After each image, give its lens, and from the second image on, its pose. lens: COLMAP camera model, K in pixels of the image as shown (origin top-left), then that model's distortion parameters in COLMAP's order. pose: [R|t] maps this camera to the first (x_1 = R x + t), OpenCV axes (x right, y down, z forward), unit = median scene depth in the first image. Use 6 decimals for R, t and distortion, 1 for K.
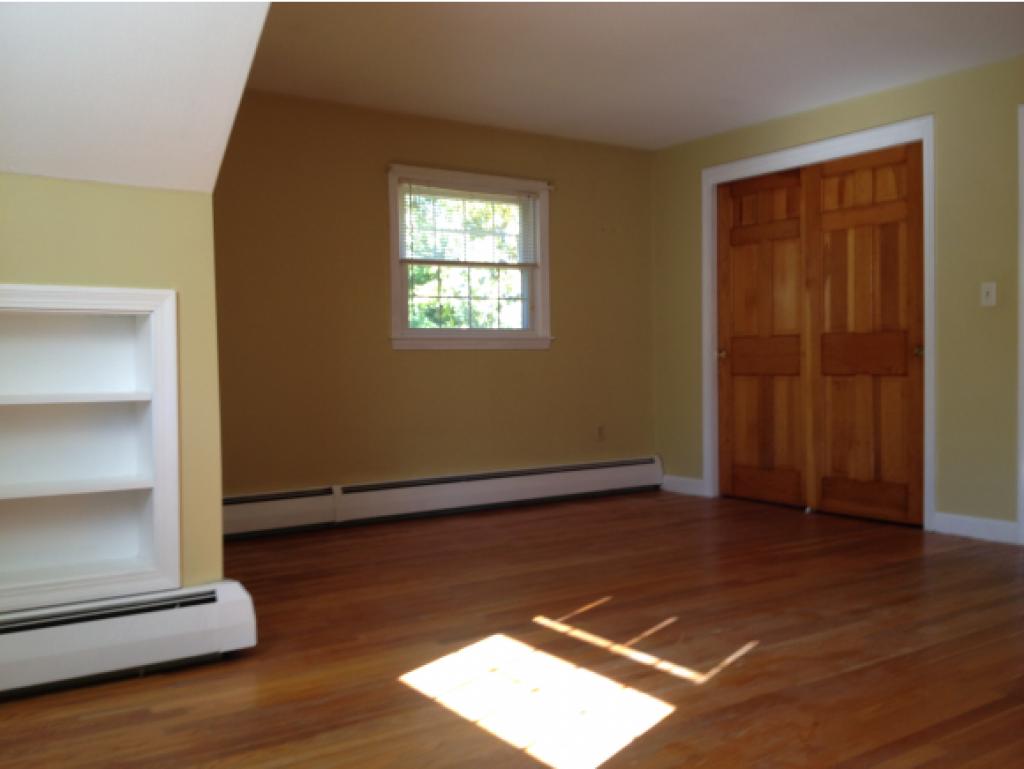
lens RADIAL K [[966.4, 0, 516.3], [0, 966.4, 384.4], [0, 0, 1]] dist [0.121570, -0.249094]
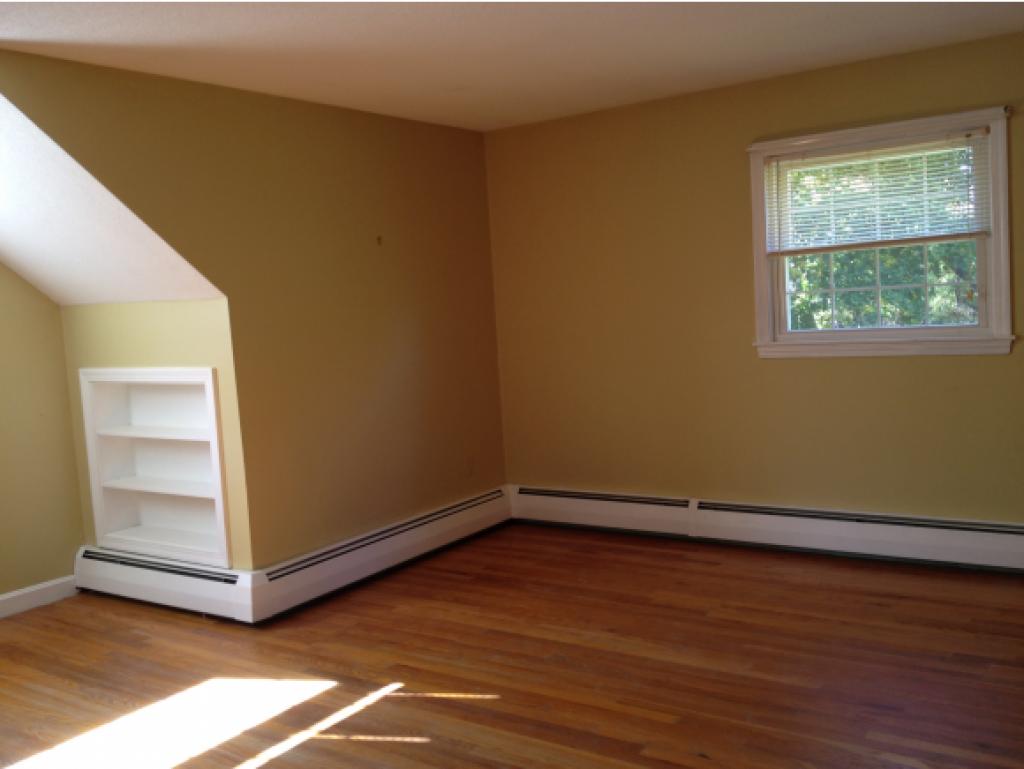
lens RADIAL K [[966.4, 0, 516.3], [0, 966.4, 384.4], [0, 0, 1]] dist [0.121570, -0.249094]
pose [[0.354441, 0.078192, -0.931803, 0.726187], [0.032933, 0.994836, 0.096008, -0.121787], [0.934498, -0.064717, 0.350036, 0.568042]]
